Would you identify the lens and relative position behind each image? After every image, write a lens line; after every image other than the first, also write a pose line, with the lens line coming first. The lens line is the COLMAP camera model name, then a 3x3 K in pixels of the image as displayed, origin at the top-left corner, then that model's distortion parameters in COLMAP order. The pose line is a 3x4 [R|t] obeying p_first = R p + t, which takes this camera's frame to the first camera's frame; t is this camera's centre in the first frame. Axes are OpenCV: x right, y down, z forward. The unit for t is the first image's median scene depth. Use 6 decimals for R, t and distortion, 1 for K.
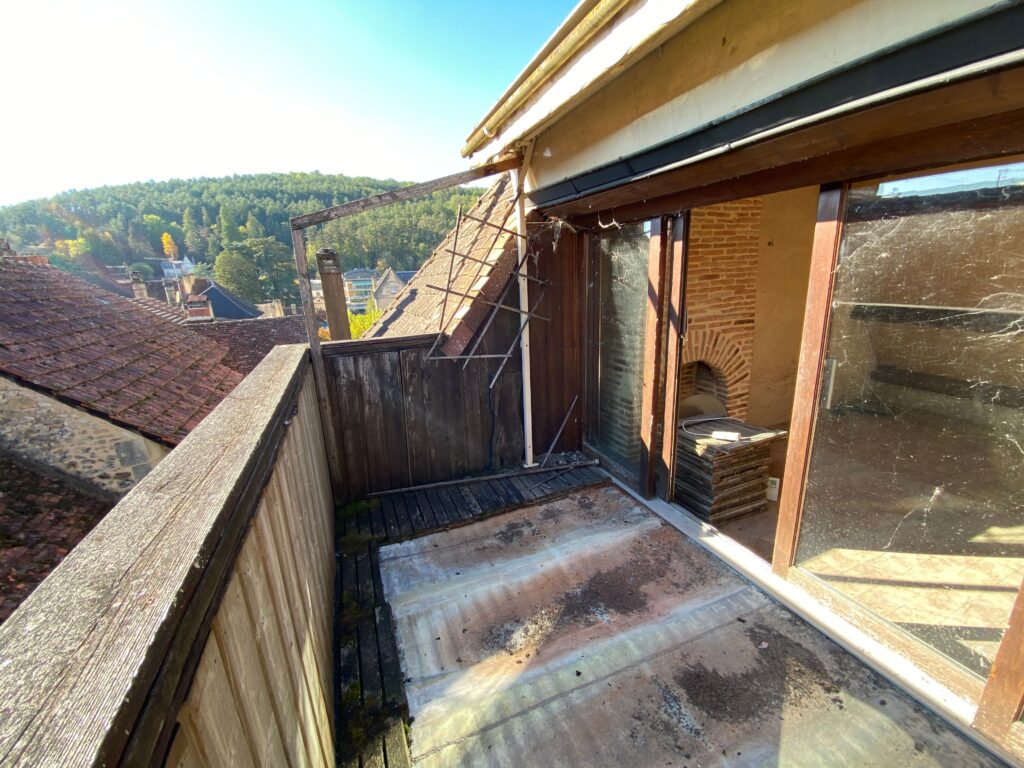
lens RADIAL K [[409.9, 0, 510.8], [0, 409.9, 388.2], [0, 0, 1]] dist [0.012054, -0.019349]
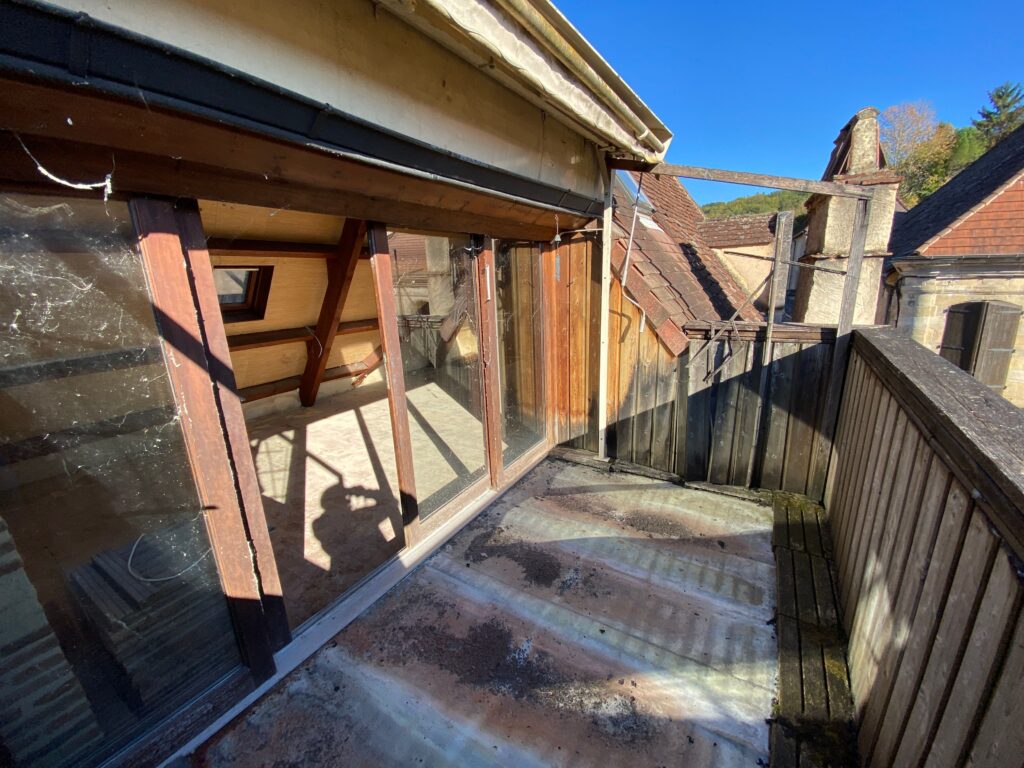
lens RADIAL K [[414.0, 0, 512.0], [0, 414.0, 384.0], [0, 0, 1]] dist [0.022071, -0.020303]
pose [[-0.586435, -0.136957, 0.798333, -0.311359], [0.278081, 0.891657, 0.357238, -0.234972], [-0.760766, 0.431498, -0.484814, 0.887056]]
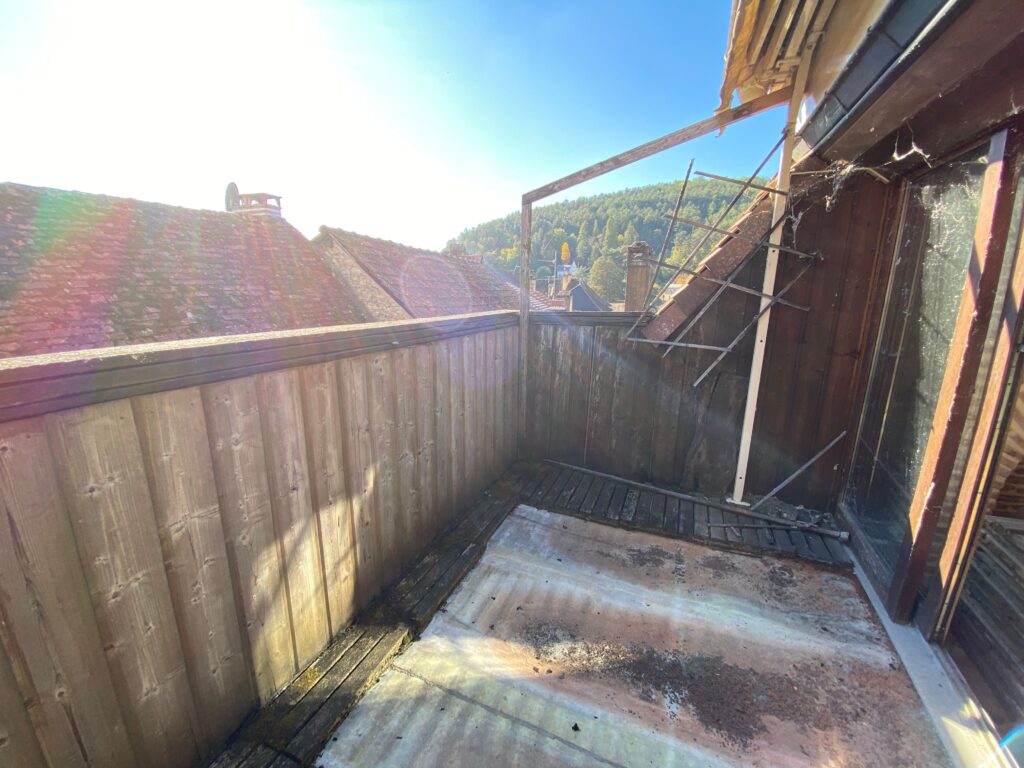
lens RADIAL K [[416.5, 0, 511.0], [0, 416.5, 388.6], [0, 0, 1]] dist [0.022507, -0.024736]
pose [[0.702925, 0.211108, -0.679213, 0.292378], [-0.222693, 0.972247, 0.071719, 0.028804], [0.675503, 0.100843, 0.730429, 0.171141]]
